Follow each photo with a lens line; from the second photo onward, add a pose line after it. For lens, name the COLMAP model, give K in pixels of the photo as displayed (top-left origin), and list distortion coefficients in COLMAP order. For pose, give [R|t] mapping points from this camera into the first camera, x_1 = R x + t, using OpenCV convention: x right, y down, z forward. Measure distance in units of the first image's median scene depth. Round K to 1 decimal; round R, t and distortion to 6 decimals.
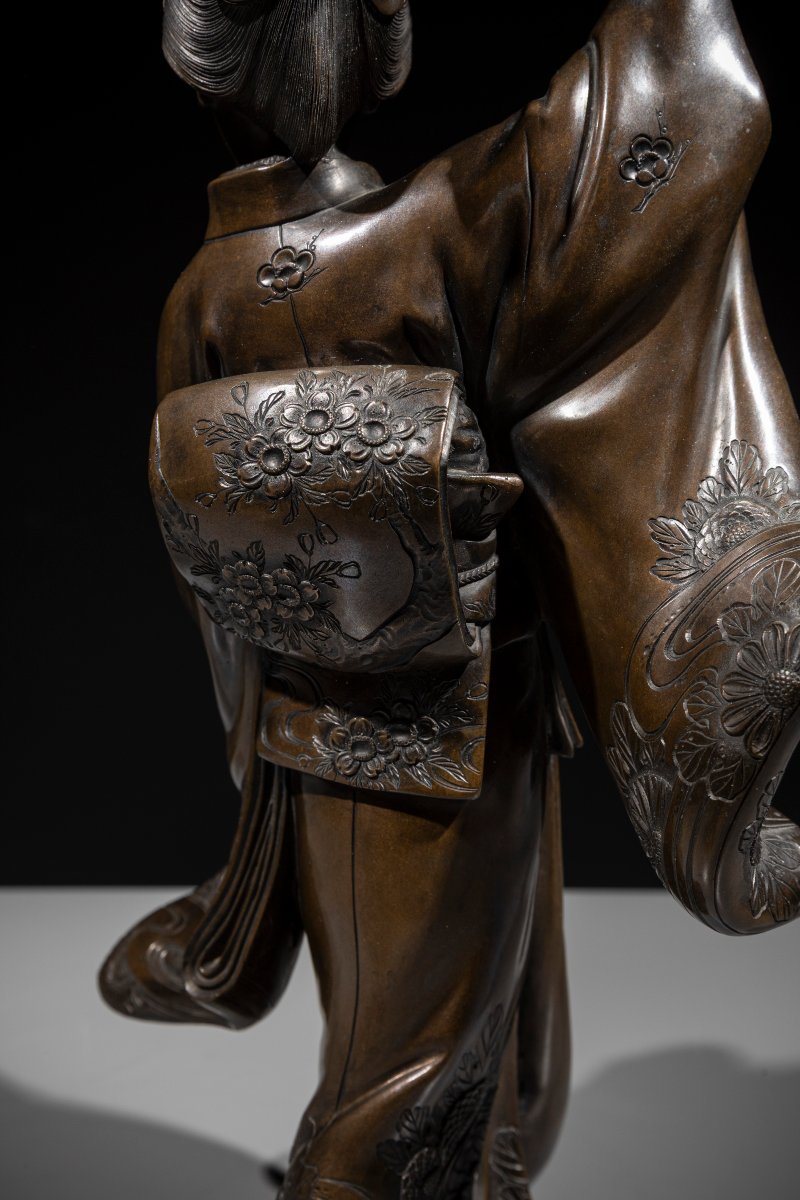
lens RADIAL K [[1171.2, 0, 400.2], [0, 1171.2, 613.9], [0, 0, 1]] dist [0.040782, 0.007306]
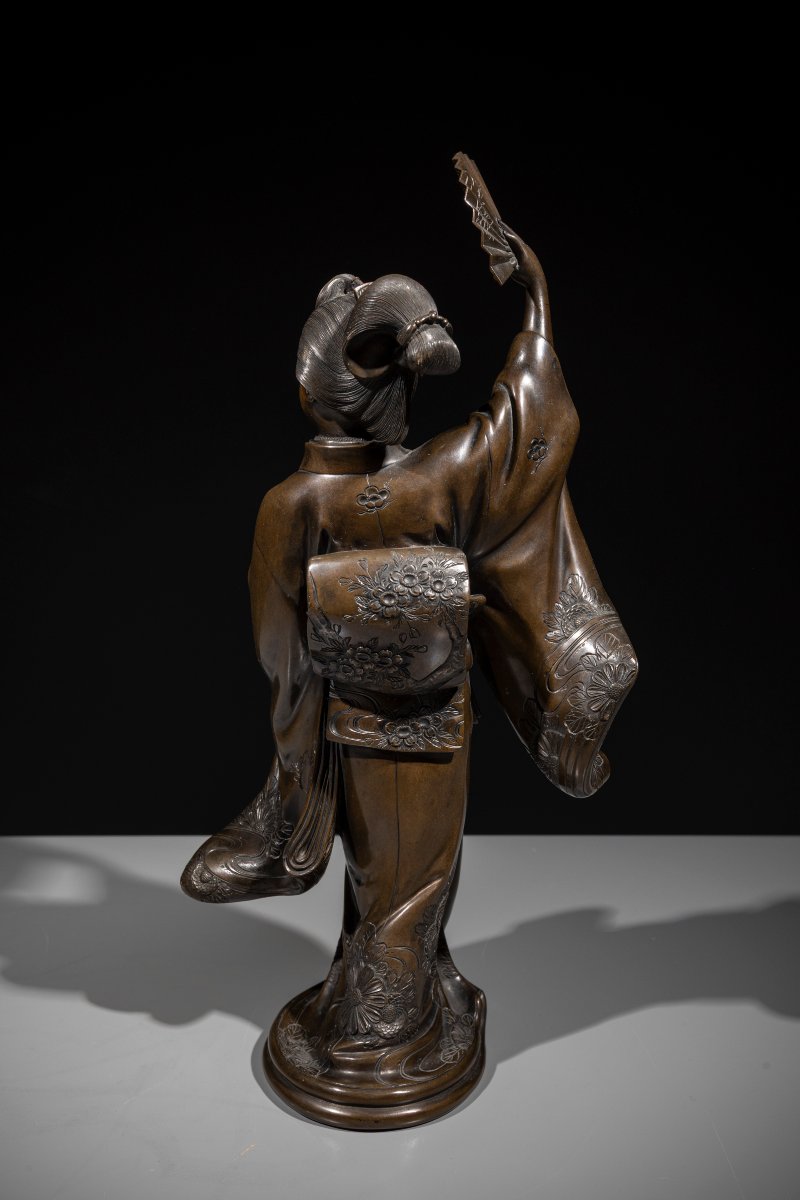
lens RADIAL K [[1171.2, 0, 400.2], [0, 1171.2, 613.9], [0, 0, 1]] dist [0.040782, 0.007306]
pose [[0.905840, -0.067608, 0.418189, -0.920477], [0.038631, 0.996253, 0.077385, -0.255945], [-0.421854, -0.053943, 0.905058, -0.837040]]
